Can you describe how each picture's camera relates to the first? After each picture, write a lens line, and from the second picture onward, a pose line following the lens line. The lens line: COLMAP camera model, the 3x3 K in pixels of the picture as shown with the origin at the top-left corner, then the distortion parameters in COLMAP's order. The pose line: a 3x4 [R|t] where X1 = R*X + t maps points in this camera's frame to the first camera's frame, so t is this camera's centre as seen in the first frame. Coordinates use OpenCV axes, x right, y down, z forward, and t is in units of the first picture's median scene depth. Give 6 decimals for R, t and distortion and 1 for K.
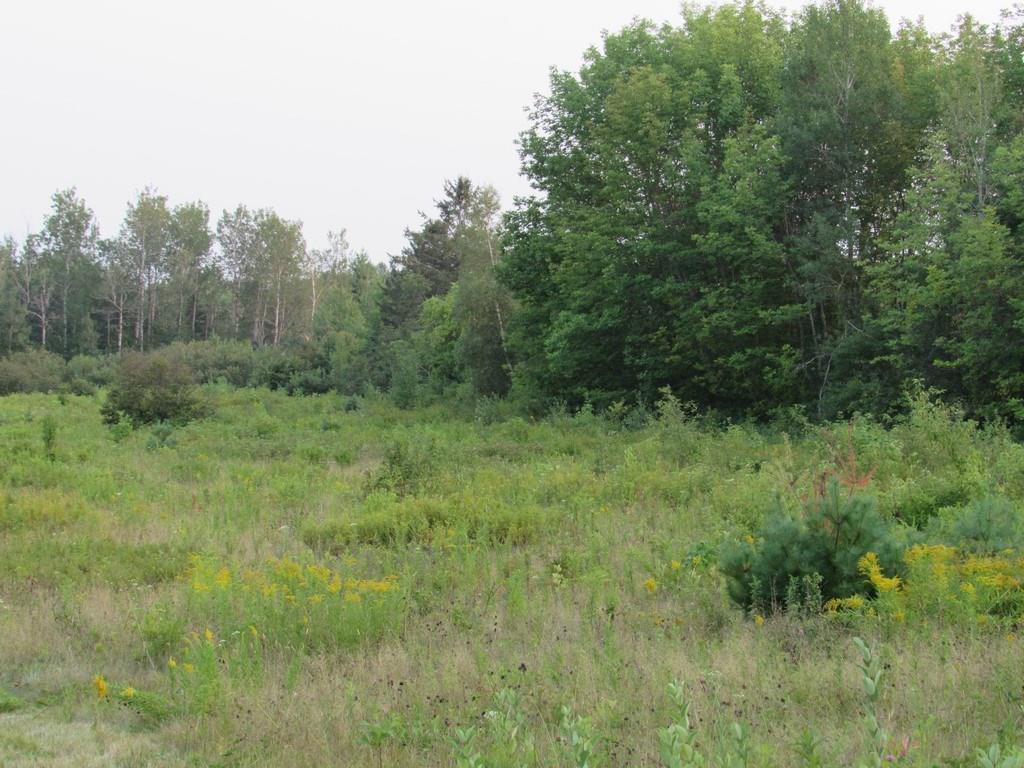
lens RADIAL K [[2804.4, 0, 511.8], [0, 2804.4, 383.9], [0, 0, 1]] dist [-0.051015, 0.000000]
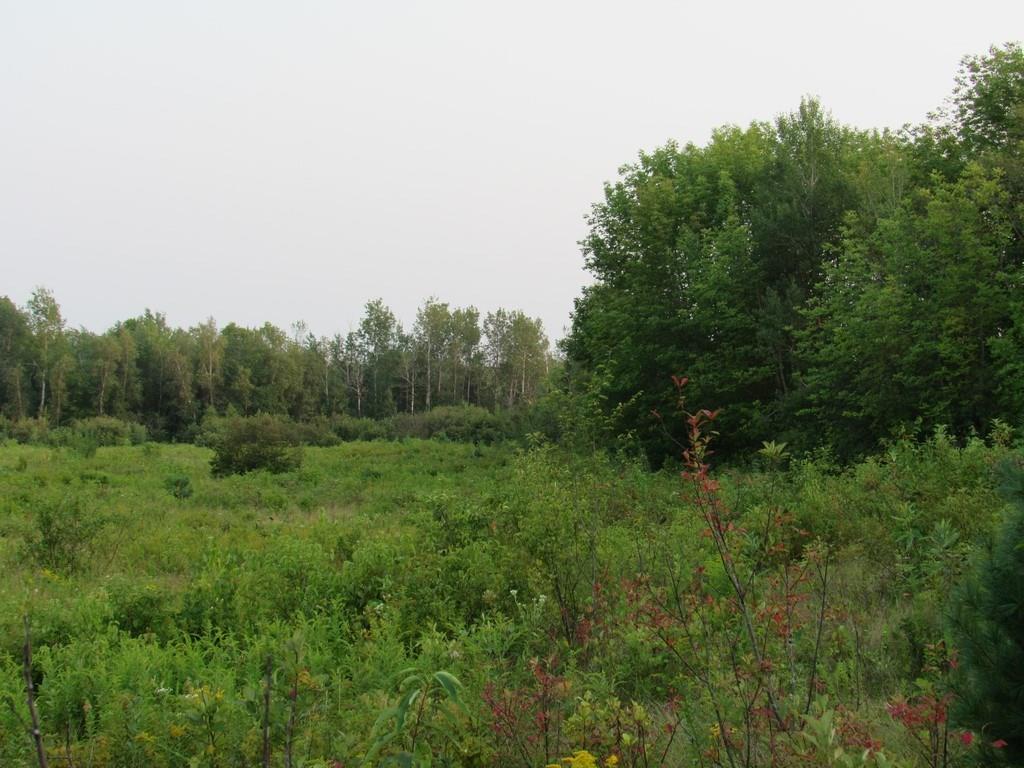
lens RADIAL K [[1897.6, 0, 512.2], [0, 1897.6, 384.5], [0, 0, 1]] dist [-0.176400, 0.000000]
pose [[0.990977, -0.018307, -0.132779, 0.082367], [0.014851, 0.999526, -0.026976, -0.000482], [0.133210, 0.024761, 0.990779, 0.156073]]
